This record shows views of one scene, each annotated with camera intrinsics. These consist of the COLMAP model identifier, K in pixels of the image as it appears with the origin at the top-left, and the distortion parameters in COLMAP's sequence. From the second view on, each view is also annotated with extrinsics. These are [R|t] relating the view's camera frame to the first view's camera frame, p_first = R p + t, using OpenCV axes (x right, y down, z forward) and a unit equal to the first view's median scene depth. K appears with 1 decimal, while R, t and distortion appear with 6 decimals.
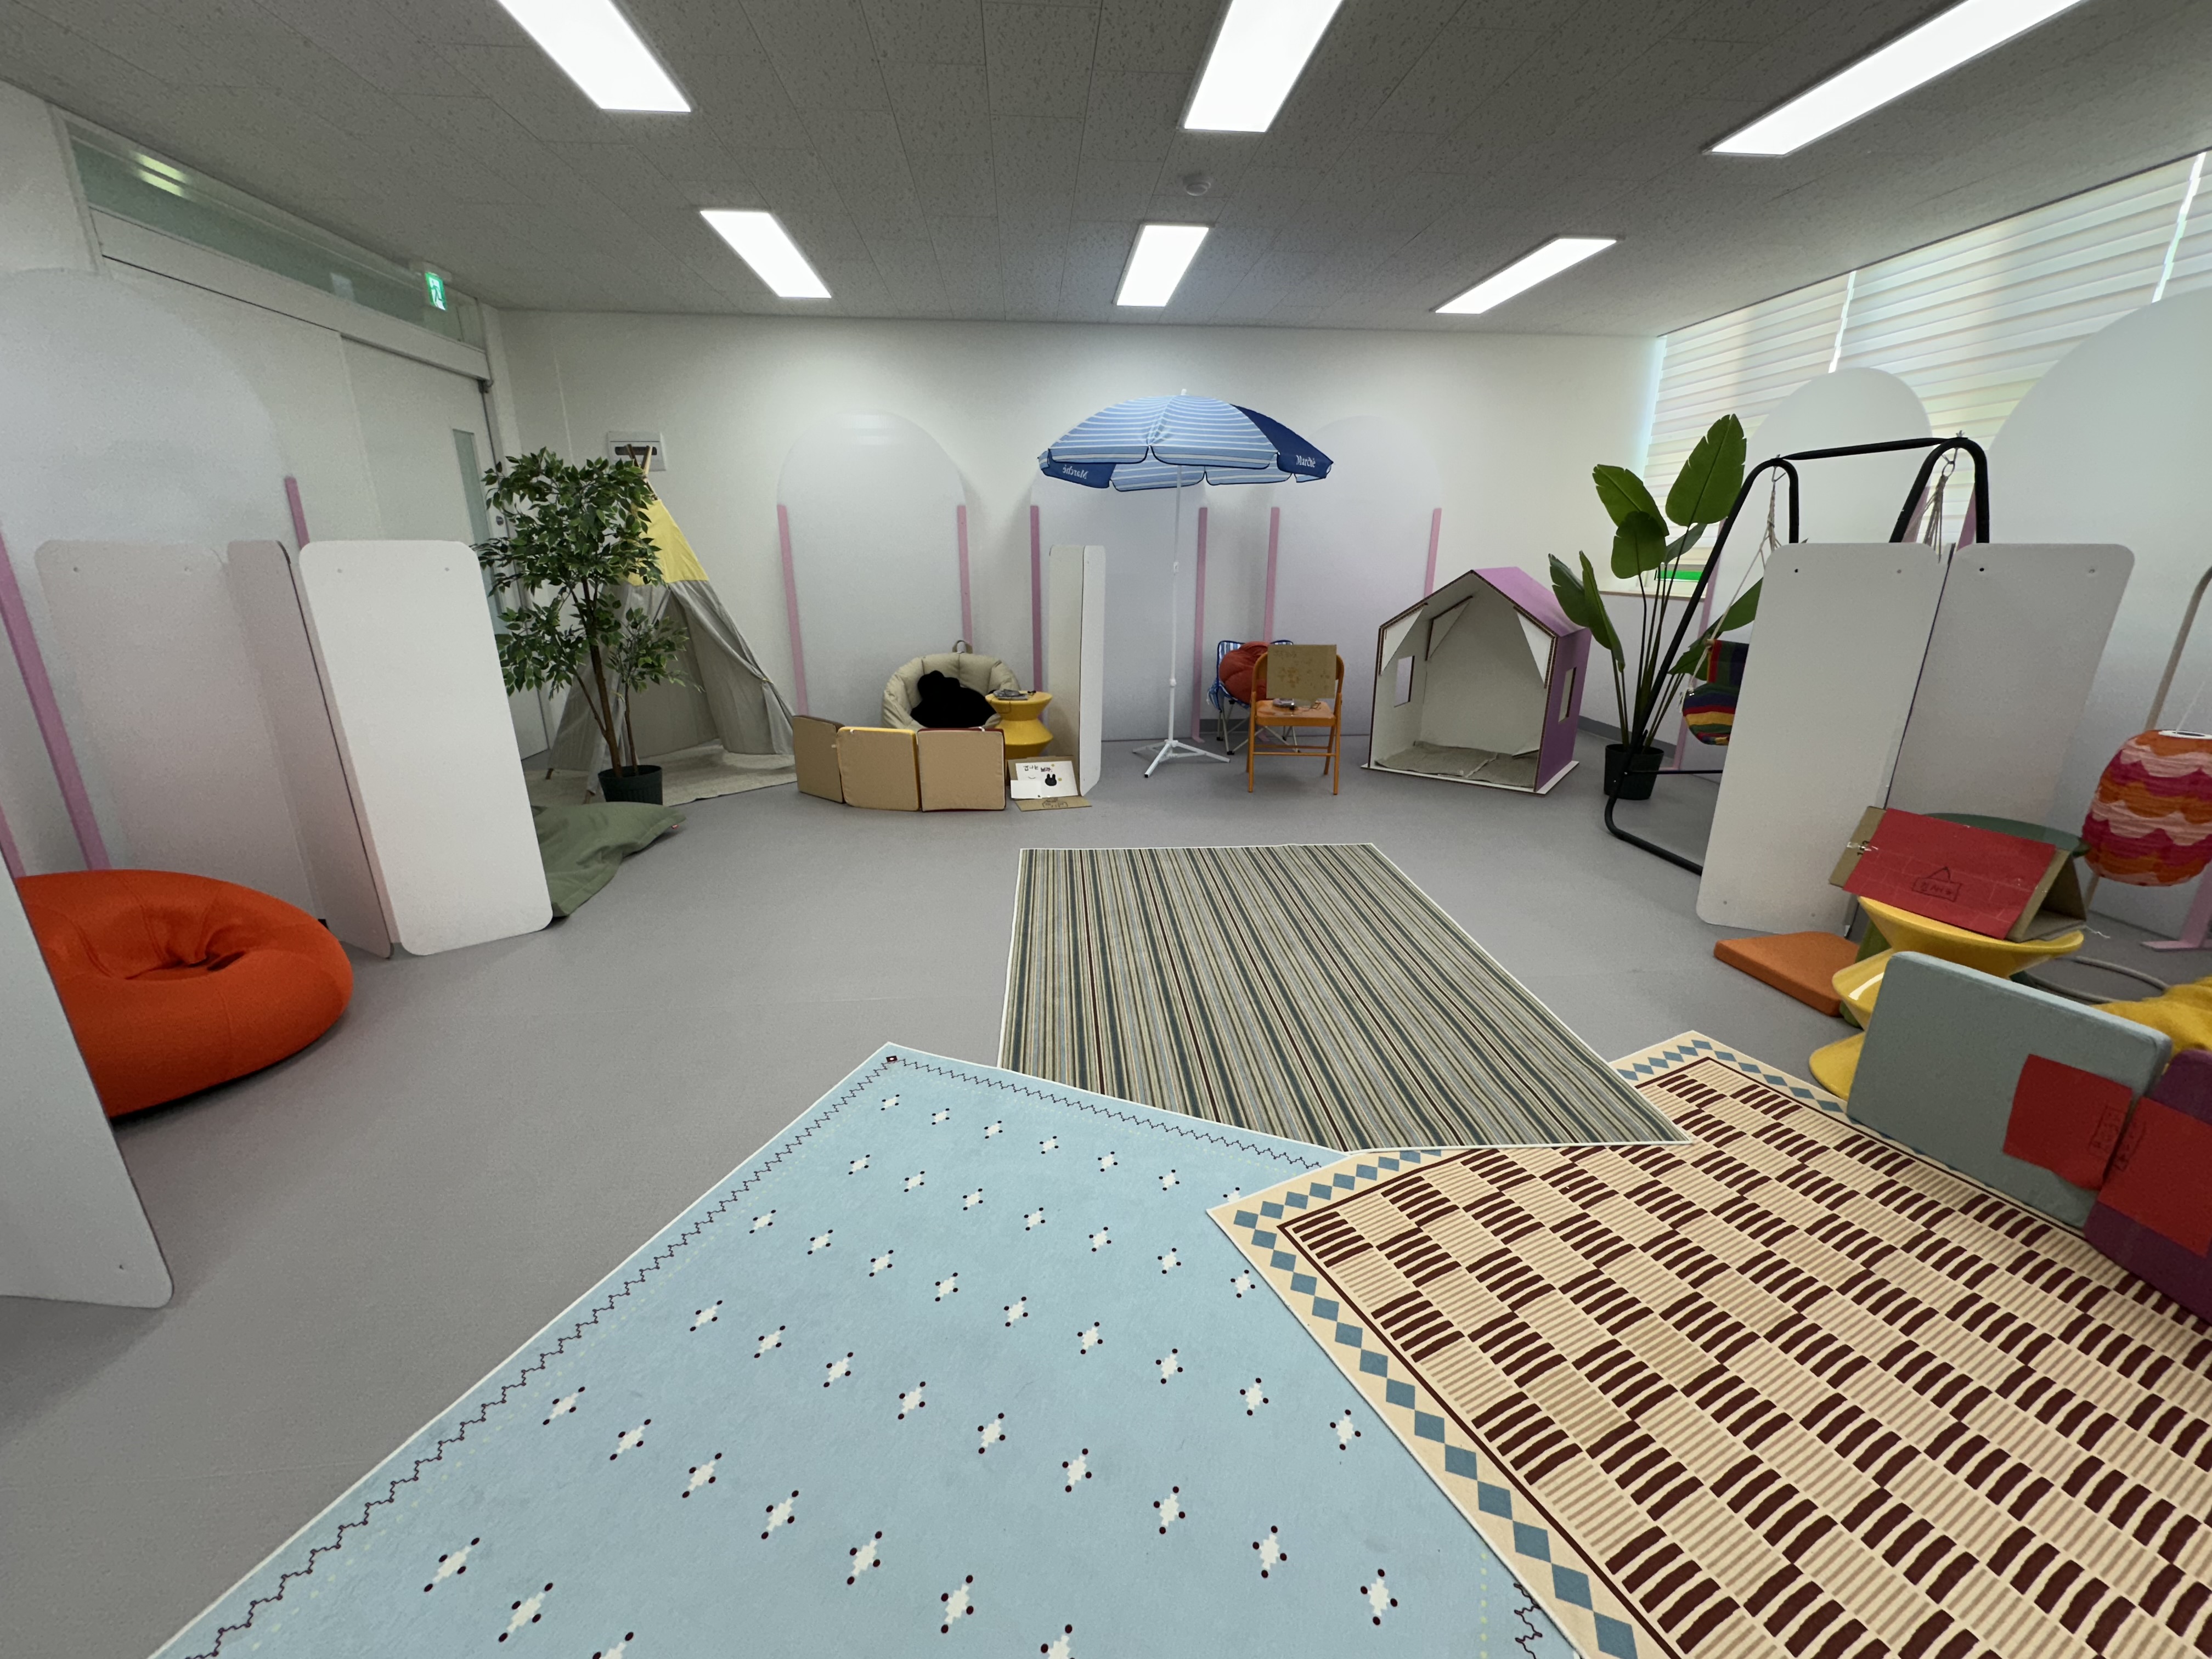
lens RADIAL K [[893.6, 0, 1114.0], [0, 893.6, 831.2], [0, 0, 1]] dist [0.004309, 0.000311]
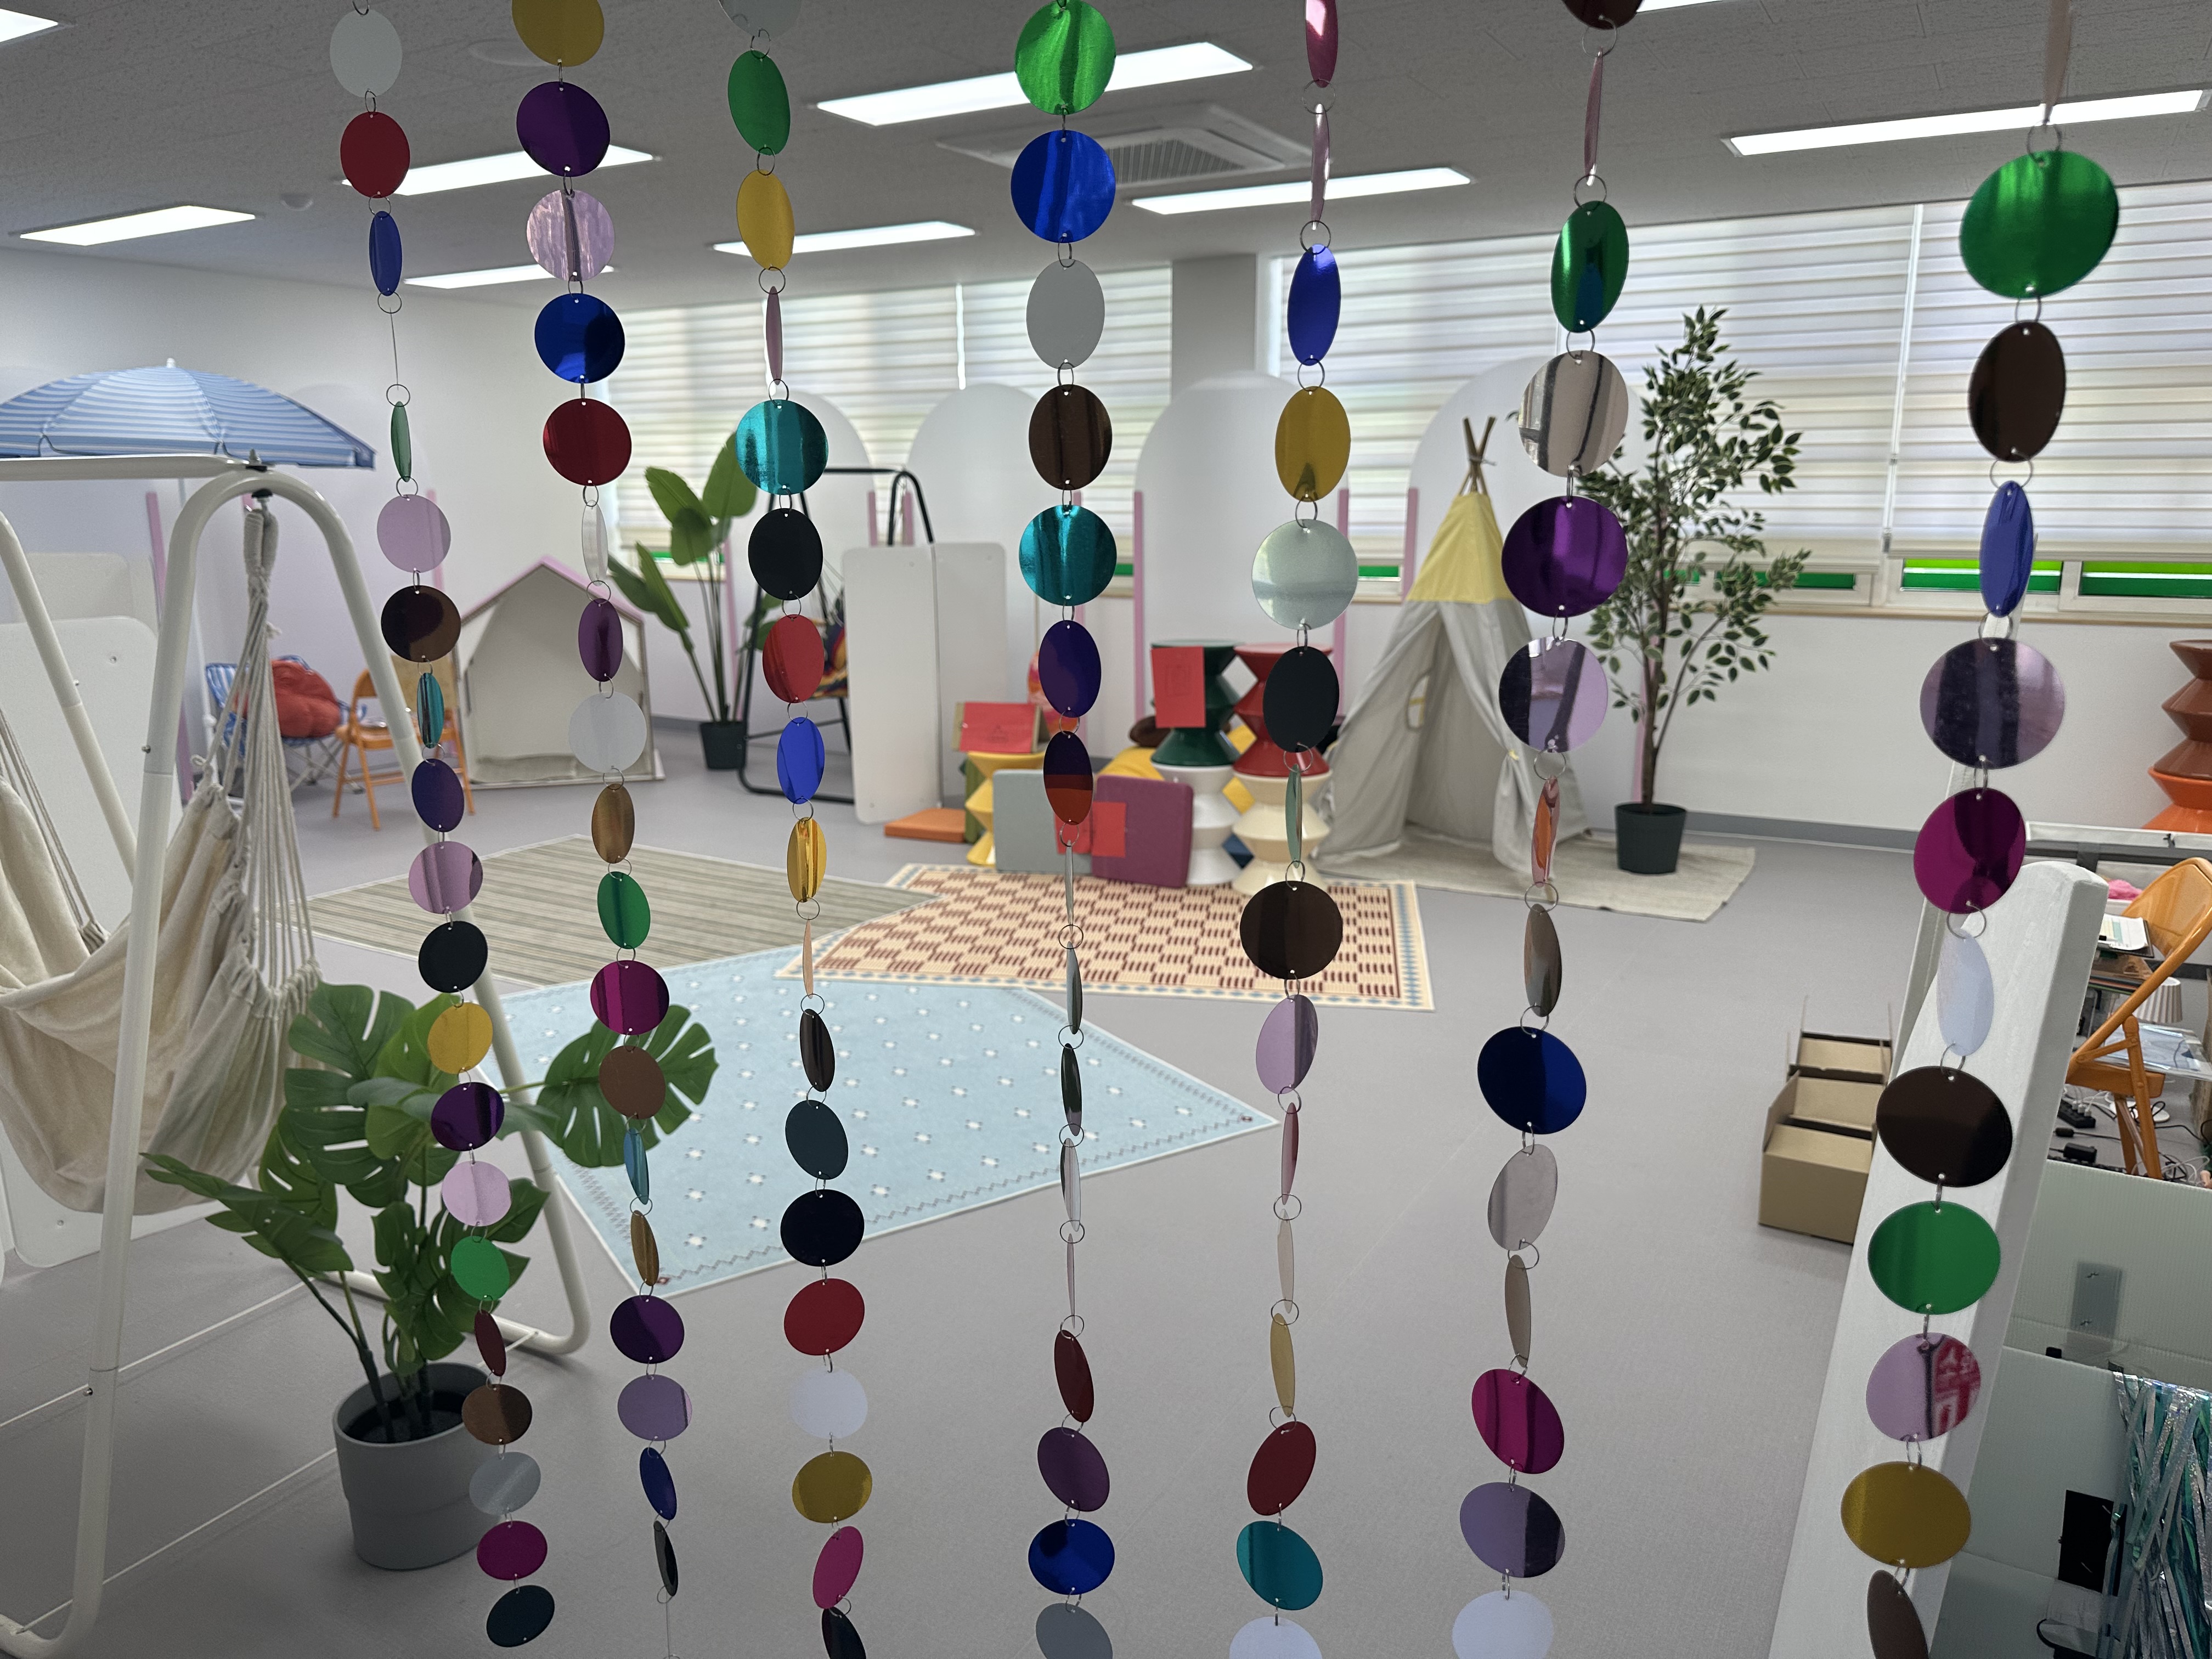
lens RADIAL K [[1564.9, 0, 1110.5], [0, 1564.9, 828.7], [0, 0, 1]] dist [-0.007303, -0.003883]
pose [[0.585536, -0.180068, 0.790394, -1.530710], [0.247474, 0.968179, 0.037239, 0.180360], [-0.771948, 0.173797, 0.611466, -1.117648]]
